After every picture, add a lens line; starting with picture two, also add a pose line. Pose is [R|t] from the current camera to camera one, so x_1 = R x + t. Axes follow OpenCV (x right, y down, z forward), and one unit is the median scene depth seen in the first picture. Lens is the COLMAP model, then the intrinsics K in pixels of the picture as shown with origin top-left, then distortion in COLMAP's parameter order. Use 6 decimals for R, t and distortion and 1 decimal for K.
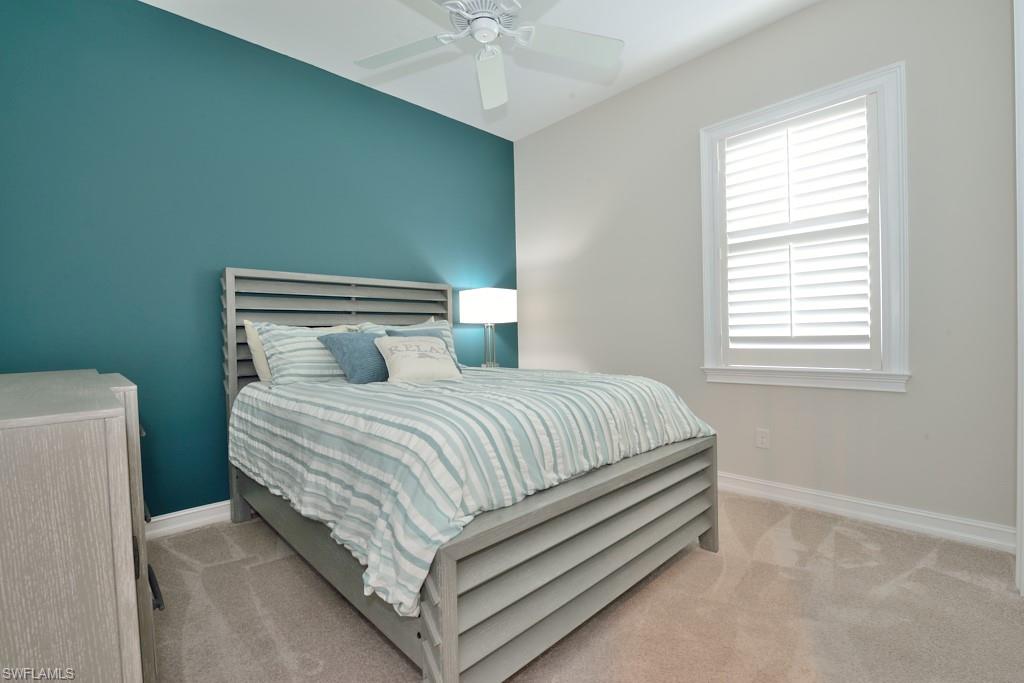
lens RADIAL K [[461.1, 0, 512.0], [0, 461.1, 341.5], [0, 0, 1]] dist [-0.002755, -0.000487]
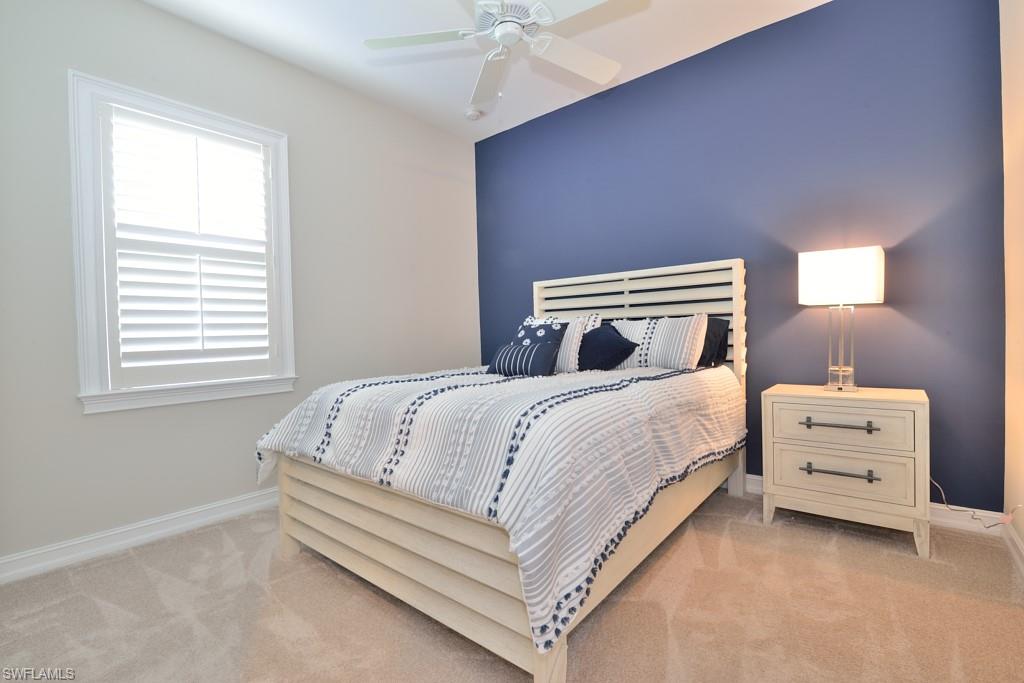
lens RADIAL K [[461.1, 0, 512.0], [0, 461.1, 341.5], [0, 0, 1]] dist [-0.002755, -0.000487]
pose [[-0.059354, 0.000359, 0.998237, -0.401546], [0.035887, 0.999354, 0.001774, -0.006878], [-0.997592, 0.035929, -0.059329, 0.393856]]
